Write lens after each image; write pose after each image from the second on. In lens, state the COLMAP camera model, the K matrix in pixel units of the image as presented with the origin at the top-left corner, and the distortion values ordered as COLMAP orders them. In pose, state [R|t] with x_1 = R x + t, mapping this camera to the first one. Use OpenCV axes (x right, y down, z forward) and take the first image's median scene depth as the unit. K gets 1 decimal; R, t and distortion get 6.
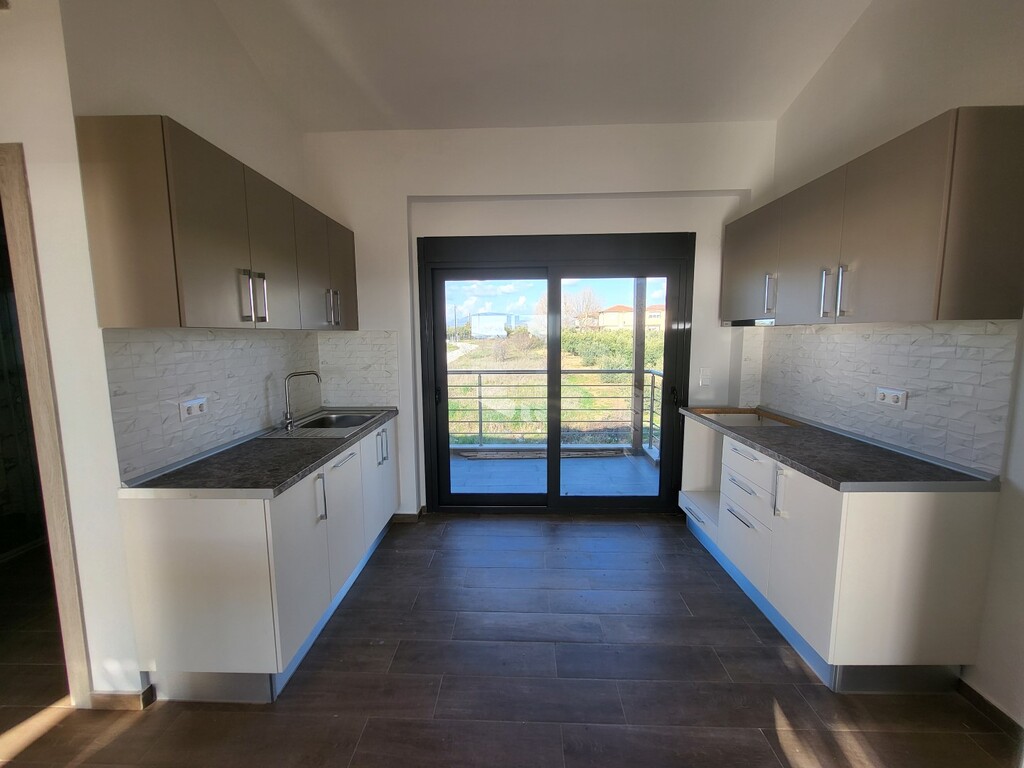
lens RADIAL K [[410.3, 0, 512.0], [0, 410.3, 384.0], [0, 0, 1]] dist [0.011295, 0.000041]
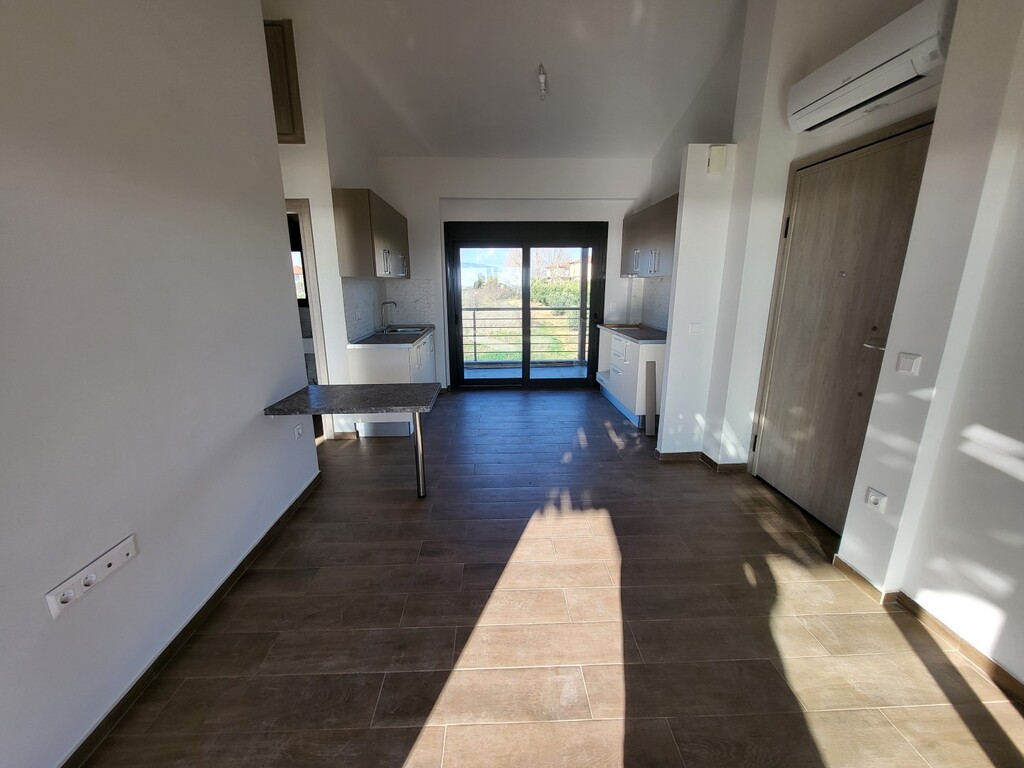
lens RADIAL K [[401.3, 0, 508.9], [0, 401.3, 375.9], [0, 0, 1]] dist [-0.010131, -0.000036]
pose [[0.998175, -0.008947, 0.059725, -0.072430], [0.002766, 0.994700, 0.102783, 0.097434], [-0.060328, -0.102431, 0.992909, -0.684768]]
